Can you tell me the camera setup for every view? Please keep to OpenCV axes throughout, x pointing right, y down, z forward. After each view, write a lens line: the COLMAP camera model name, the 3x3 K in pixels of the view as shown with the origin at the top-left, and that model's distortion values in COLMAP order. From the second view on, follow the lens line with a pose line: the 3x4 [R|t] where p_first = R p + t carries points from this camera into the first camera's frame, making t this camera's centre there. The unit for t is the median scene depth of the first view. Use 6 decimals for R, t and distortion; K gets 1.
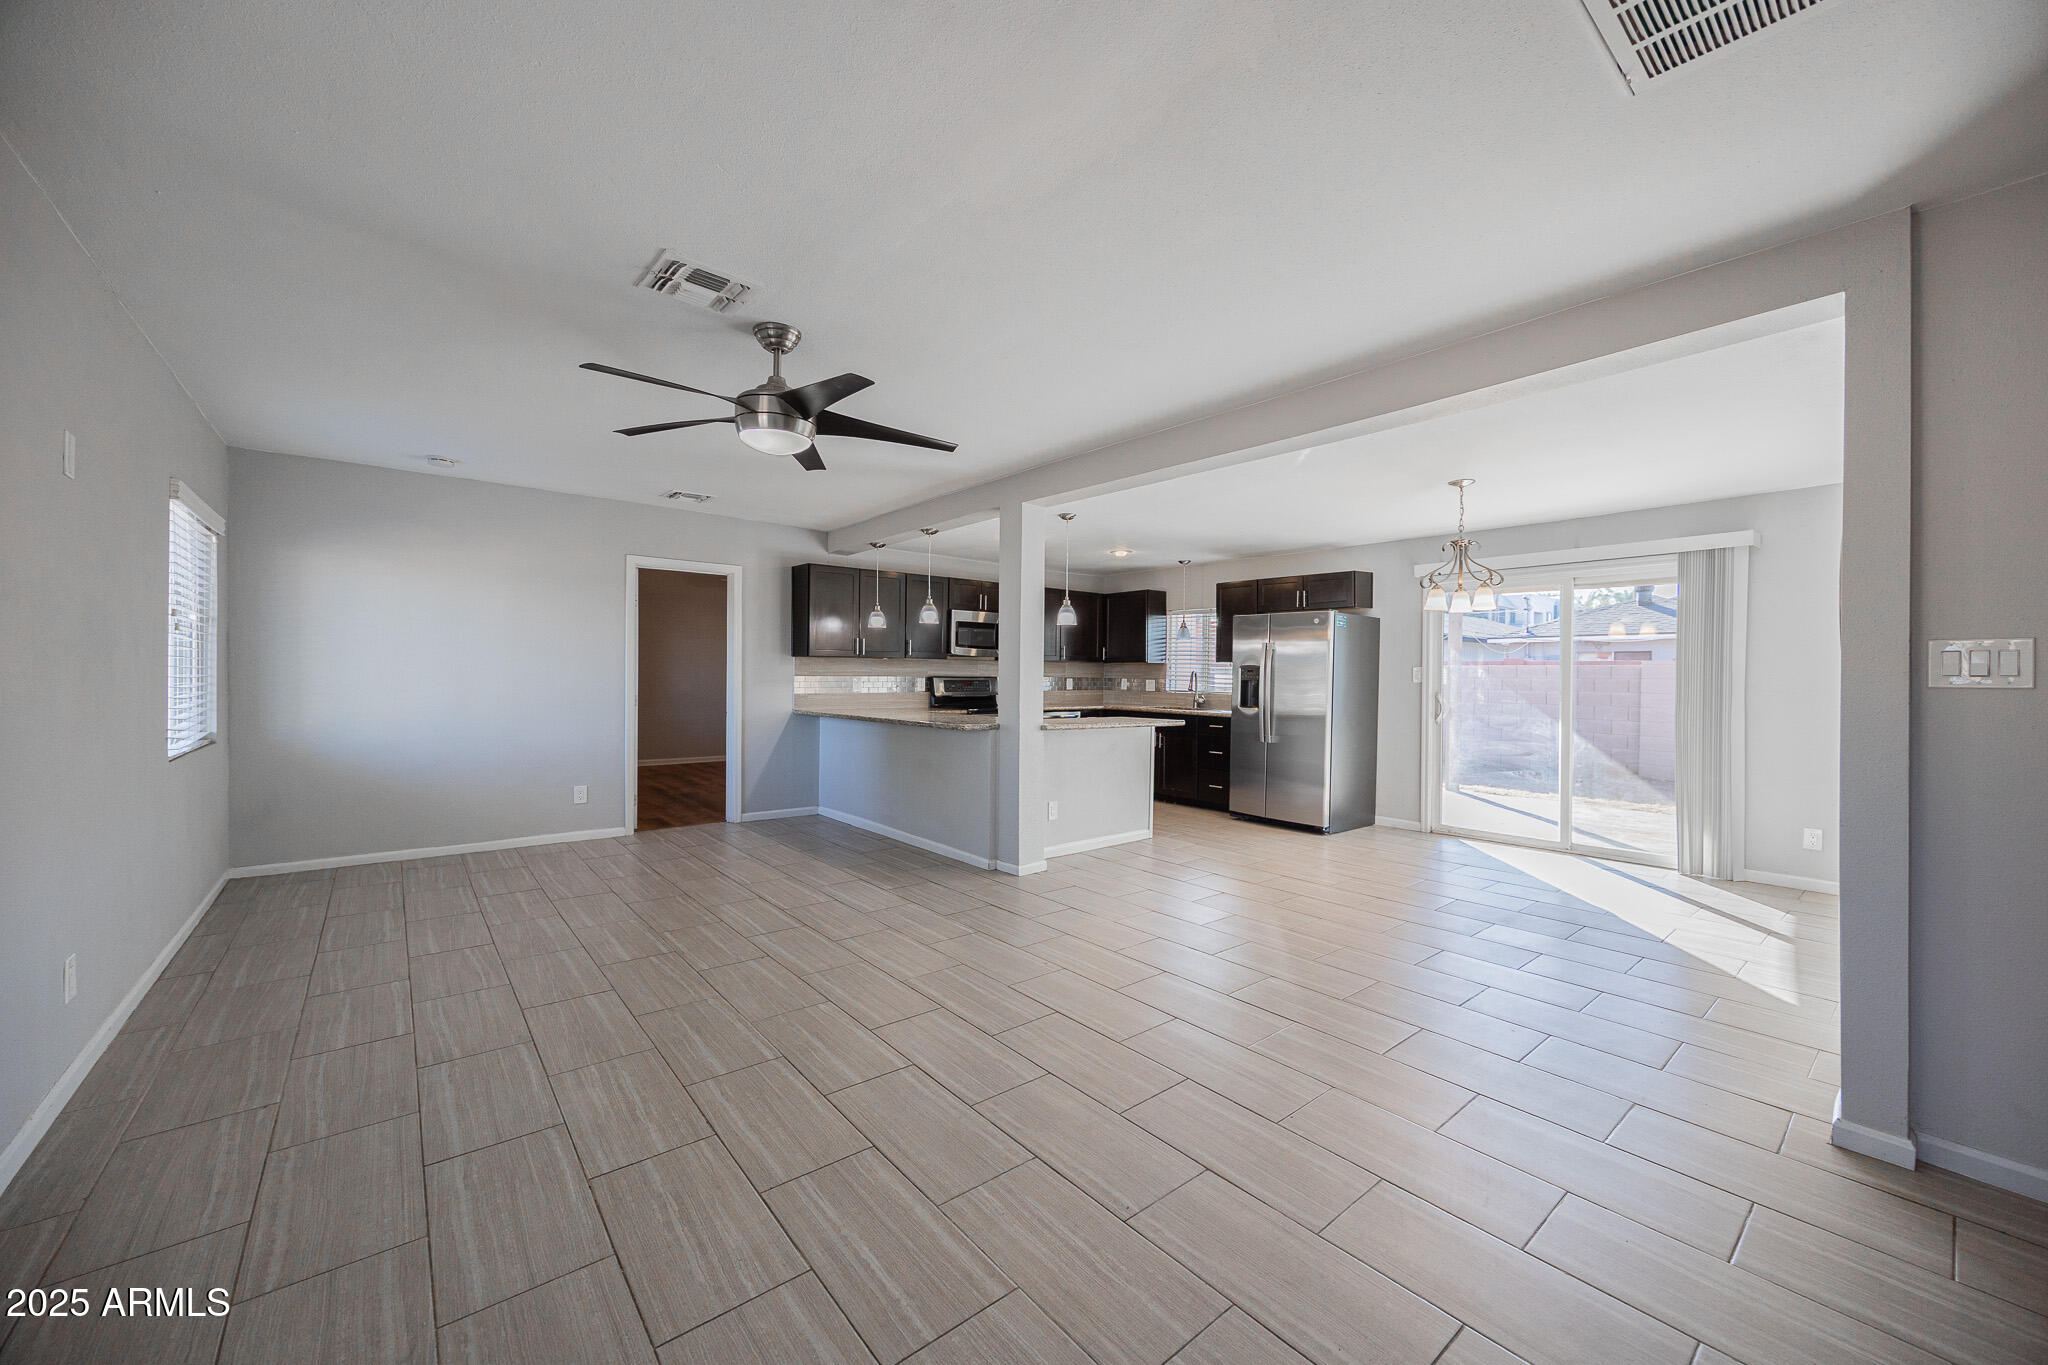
lens RADIAL K [[779.4, 0, 1031.7], [0, 779.4, 680.0], [0, 0, 1]] dist [0.000651, 0.000224]
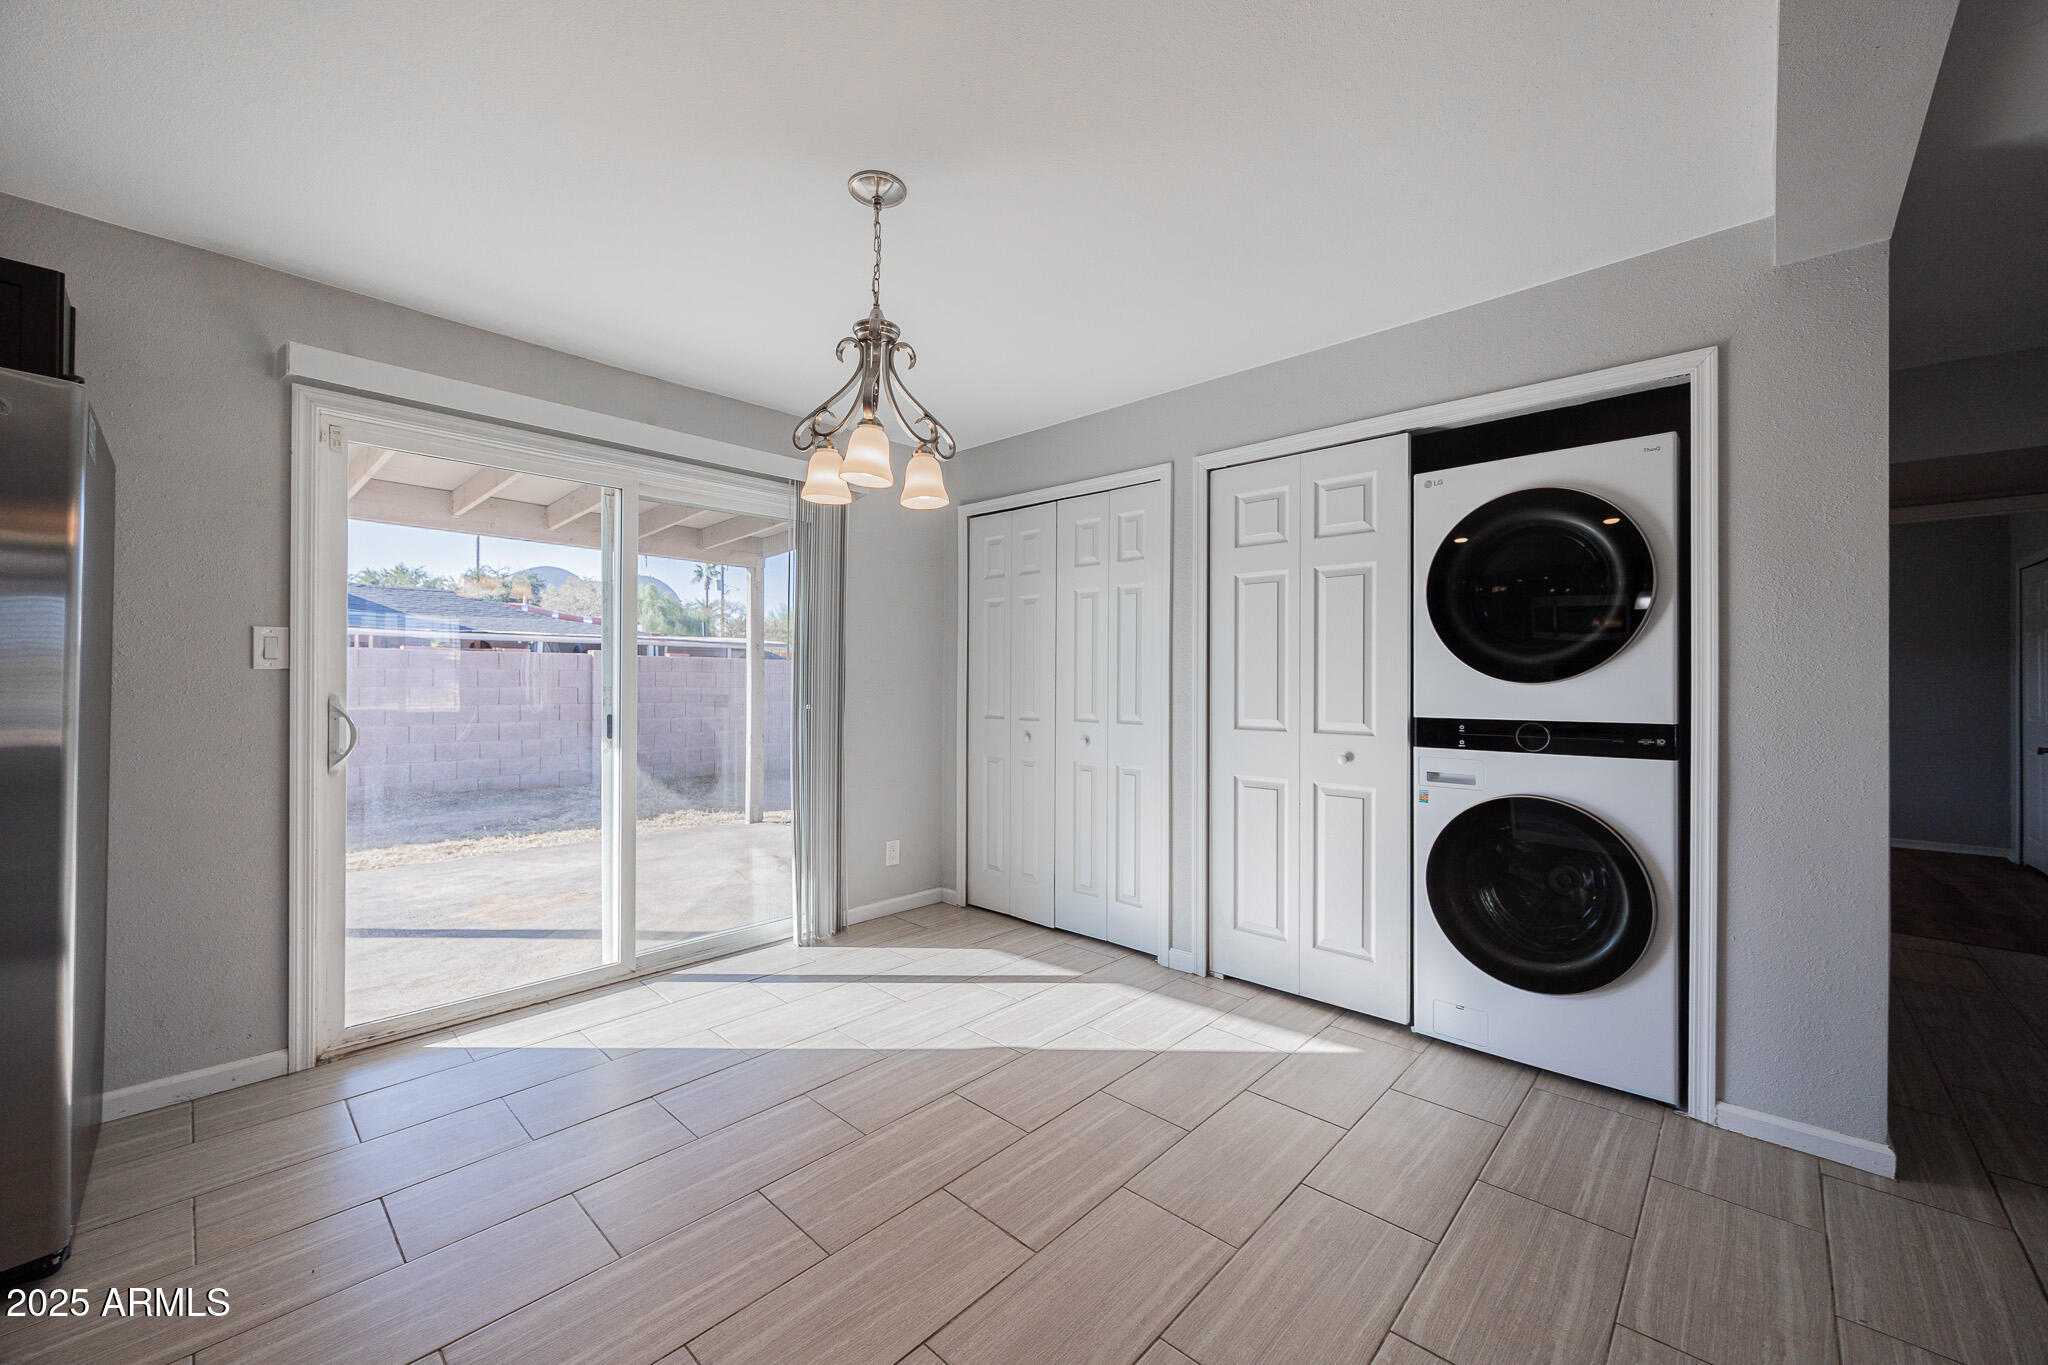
lens RADIAL K [[779.4, 0, 1031.7], [0, 779.4, 680.0], [0, 0, 1]] dist [0.000651, 0.000224]
pose [[-0.137809, -0.010412, 0.990404, 0.089102], [-0.002050, 0.999946, 0.010227, 0.003069], [-0.990457, -0.000621, -0.137823, 0.683507]]
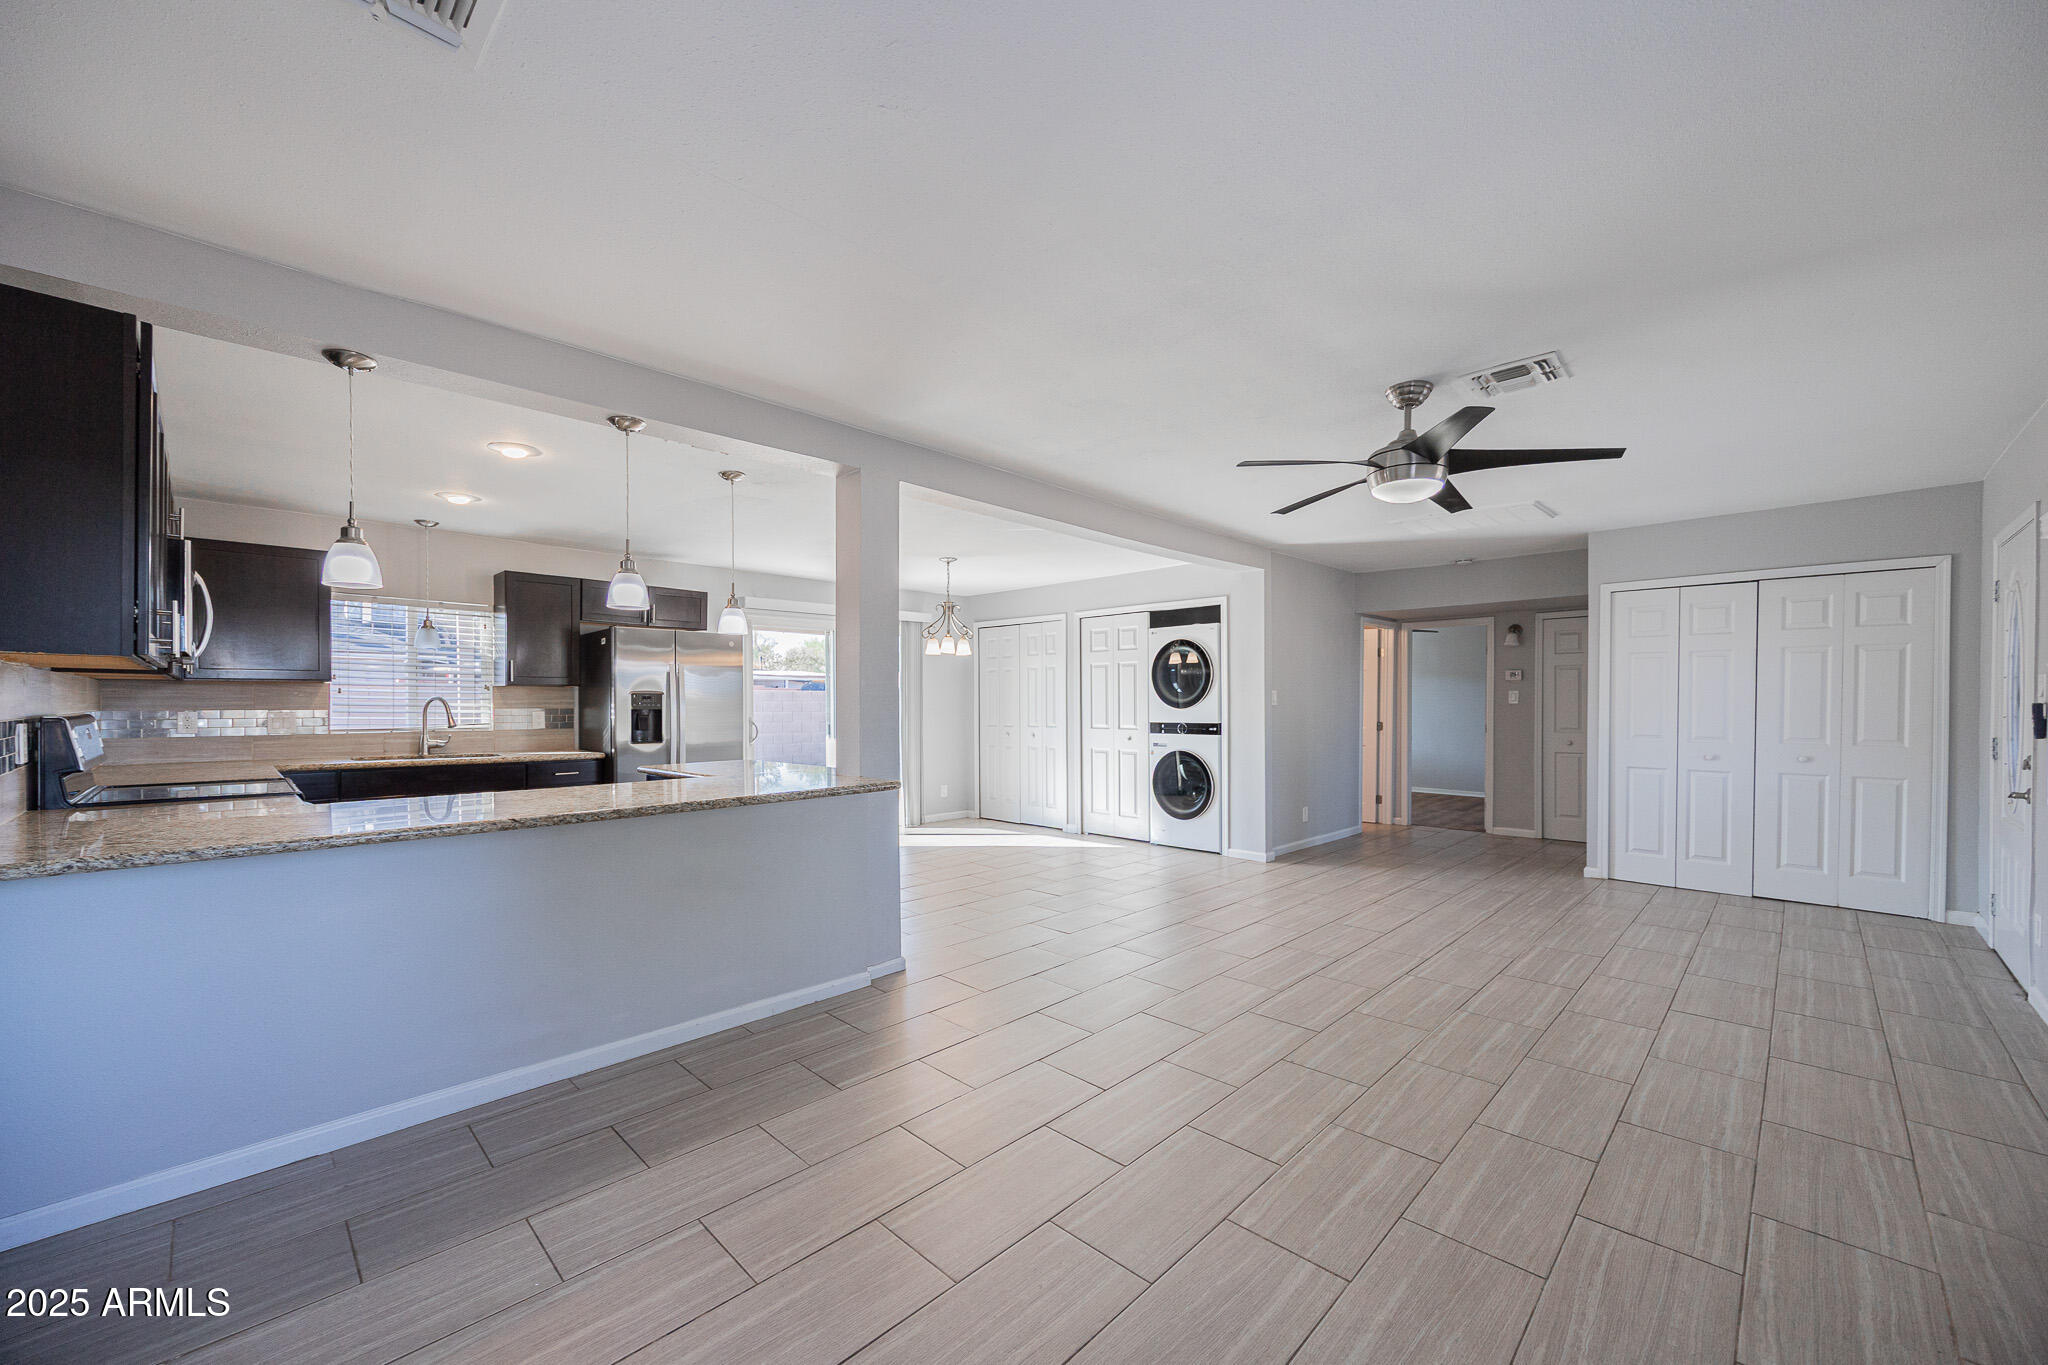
lens RADIAL K [[796.4, 0, 1017.6], [0, 796.4, 714.6], [0, 0, 1]] dist [0.004593, 0.000052]
pose [[-0.099713, -0.026964, 0.994651, -0.594831], [0.006698, 0.999592, 0.027769, -0.015328], [-0.994994, 0.009431, -0.099492, 0.715946]]
